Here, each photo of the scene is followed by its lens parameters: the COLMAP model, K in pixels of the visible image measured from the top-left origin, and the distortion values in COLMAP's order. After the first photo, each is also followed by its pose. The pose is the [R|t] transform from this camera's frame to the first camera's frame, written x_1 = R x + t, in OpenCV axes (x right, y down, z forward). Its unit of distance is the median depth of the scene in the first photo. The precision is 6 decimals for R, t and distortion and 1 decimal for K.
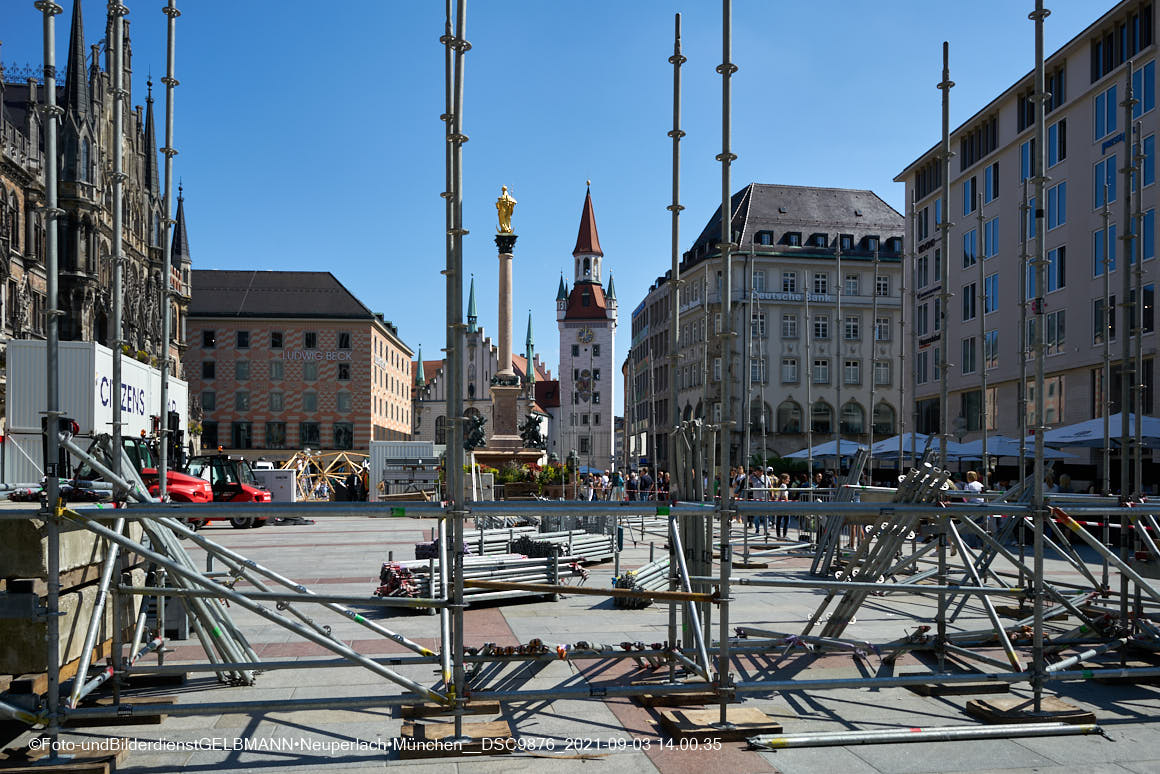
lens RADIAL K [[906.4, 0, 573.6], [0, 906.4, 474.2], [0, 0, 1]] dist [-0.002853, 0.003876]
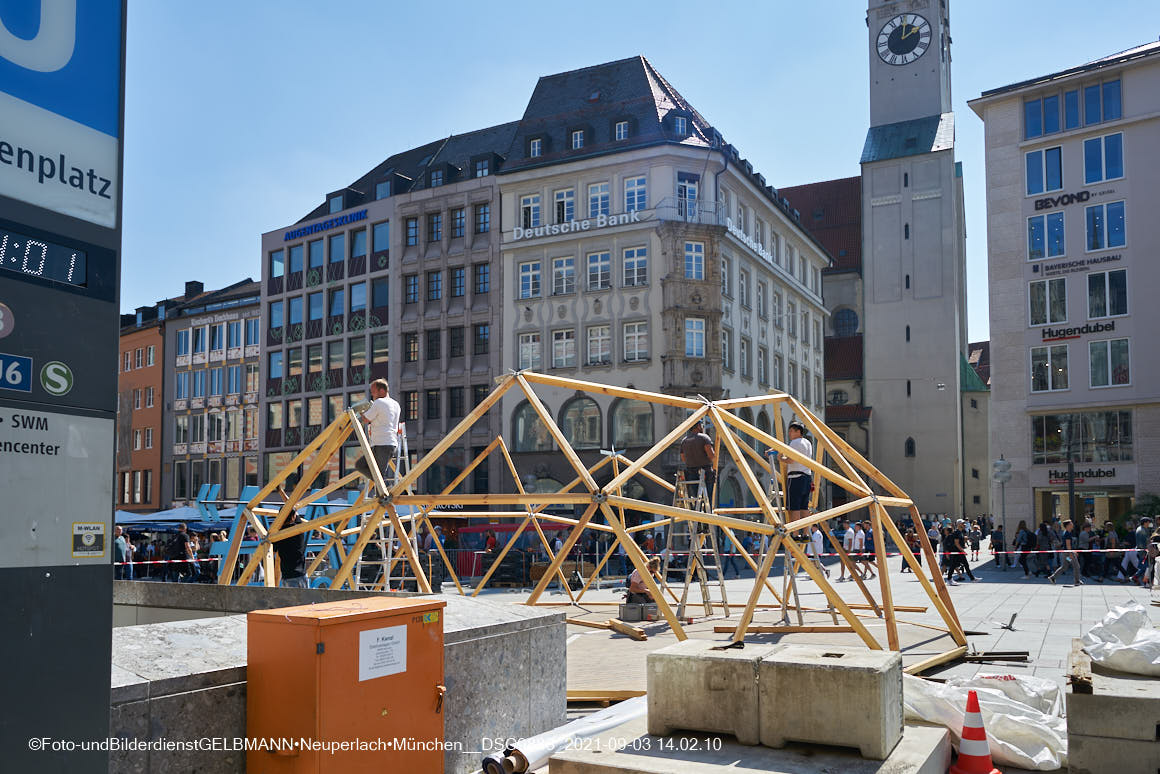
lens RADIAL K [[906.4, 0, 564.7], [0, 906.4, 491.8], [0, 0, 1]] dist [-0.002853, 0.003876]
pose [[0.637151, 0.026335, 0.770289, -0.239044], [0.002942, 0.999326, -0.036600, 0.002030], [-0.770733, 0.025586, 0.636644, 0.498240]]
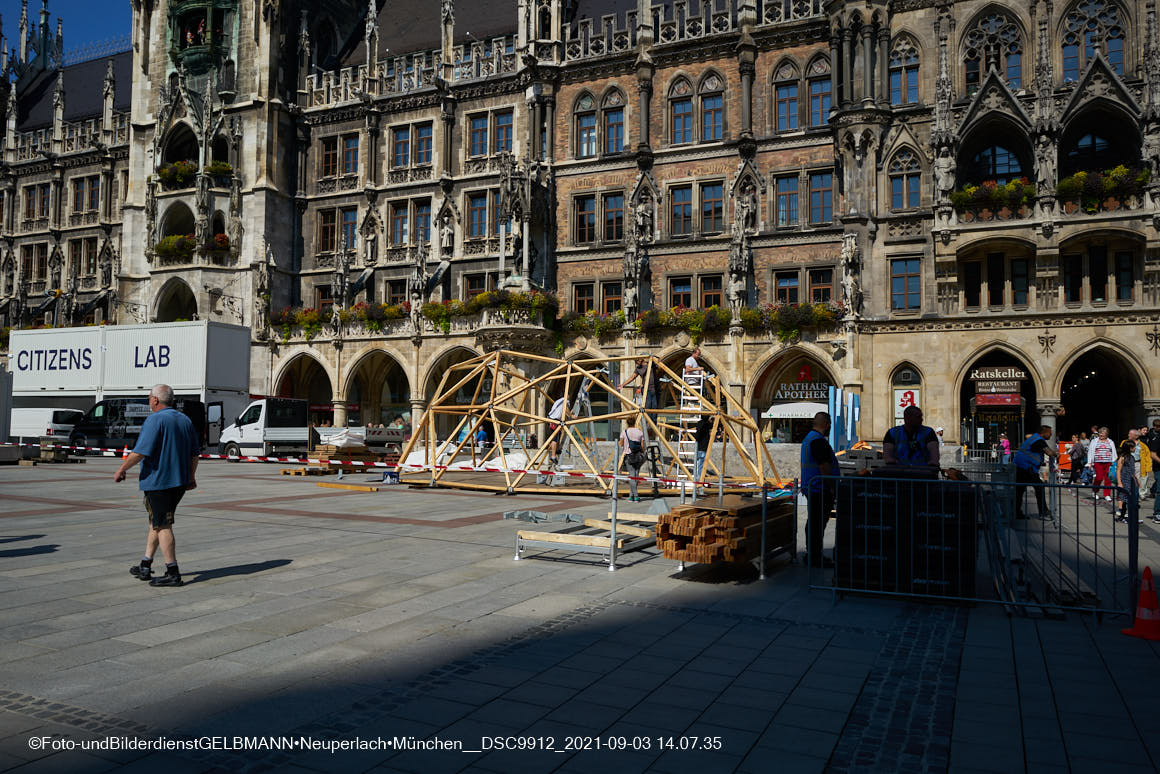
lens RADIAL K [[906.4, 0, 573.6], [0, 906.4, 381.3], [0, 0, 1]] dist [-0.002853, 0.003876]
pose [[-0.577989, -0.061991, -0.813686, 0.040261], [-0.014704, 0.997740, -0.065568, 0.006318], [0.815912, -0.025934, -0.577594, 0.703639]]
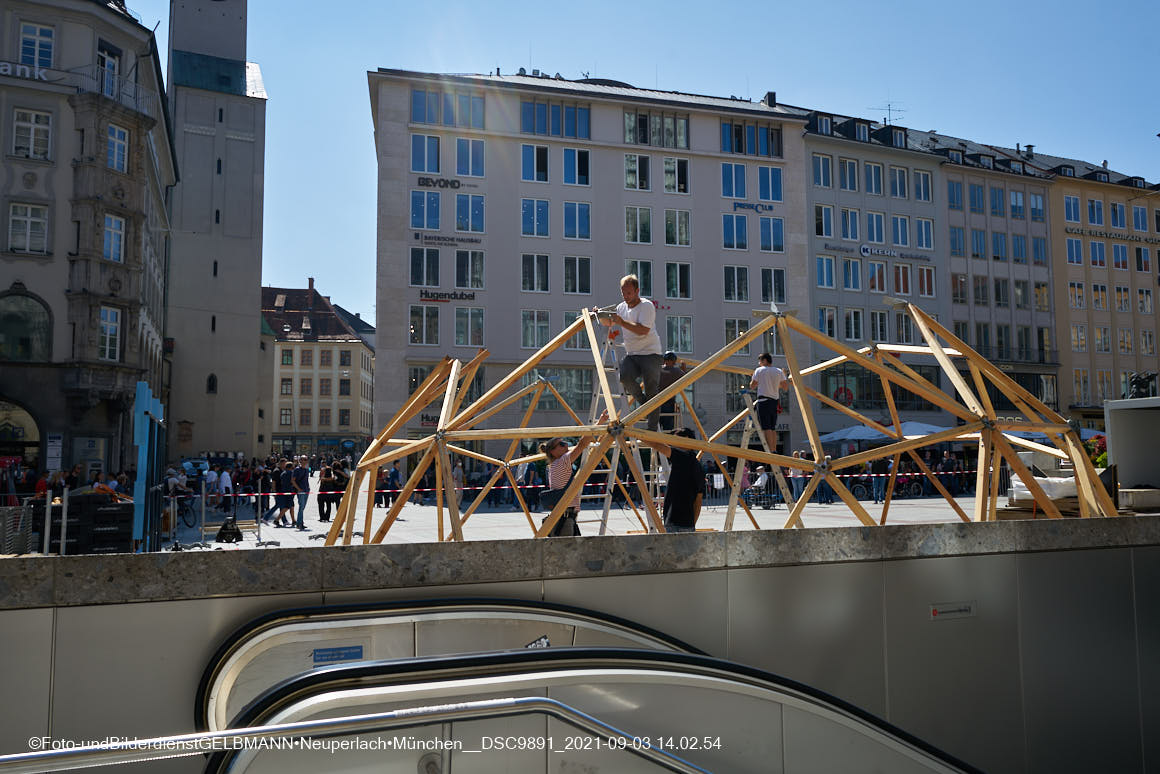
lens RADIAL K [[906.4, 0, 572.2], [0, 906.4, 384.0], [0, 0, 1]] dist [-0.002853, 0.003876]
pose [[-0.207697, 0.084658, 0.974523, -0.254818], [0.003530, 0.996306, -0.085799, 0.002767], [-0.978187, -0.014381, -0.207229, 0.614363]]
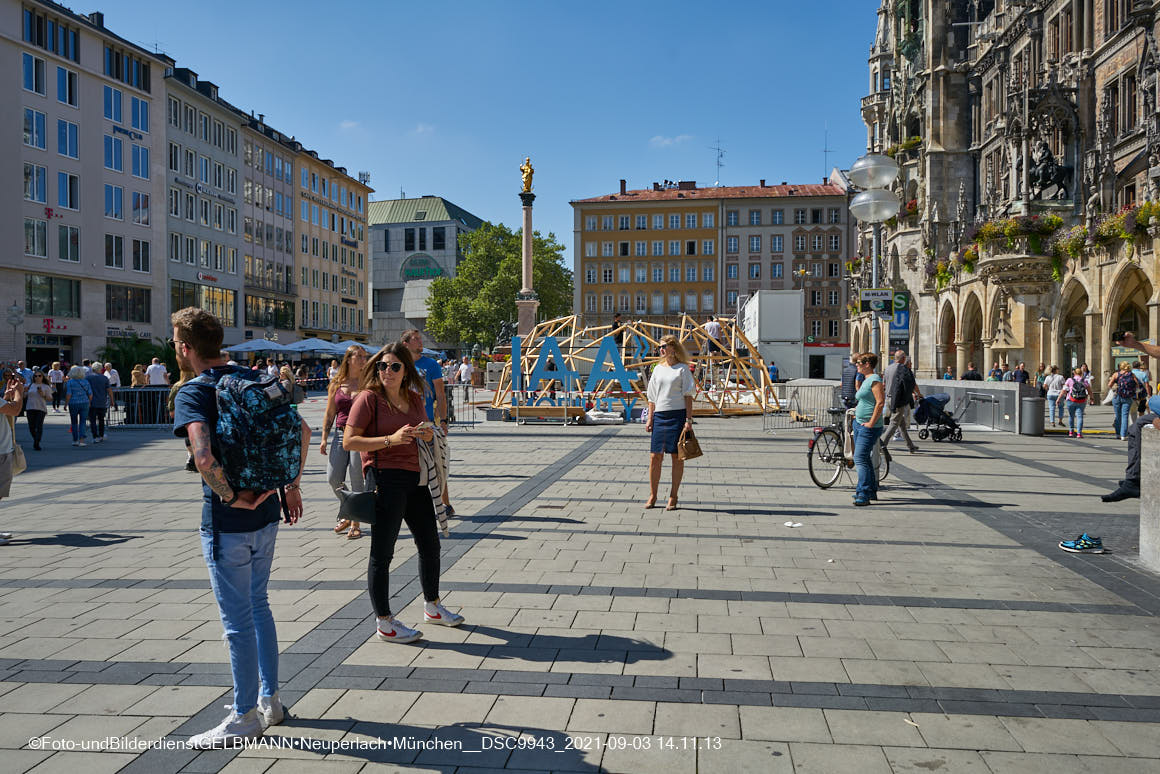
lens RADIAL K [[906.4, 0, 570.3], [0, 906.4, 380.3], [0, 0, 1]] dist [-0.002853, 0.003876]
pose [[-0.947966, -0.010327, 0.318203, -0.222769], [-0.007009, 0.999908, 0.011571, 0.003995], [-0.318293, 0.008739, -0.947952, 0.868635]]
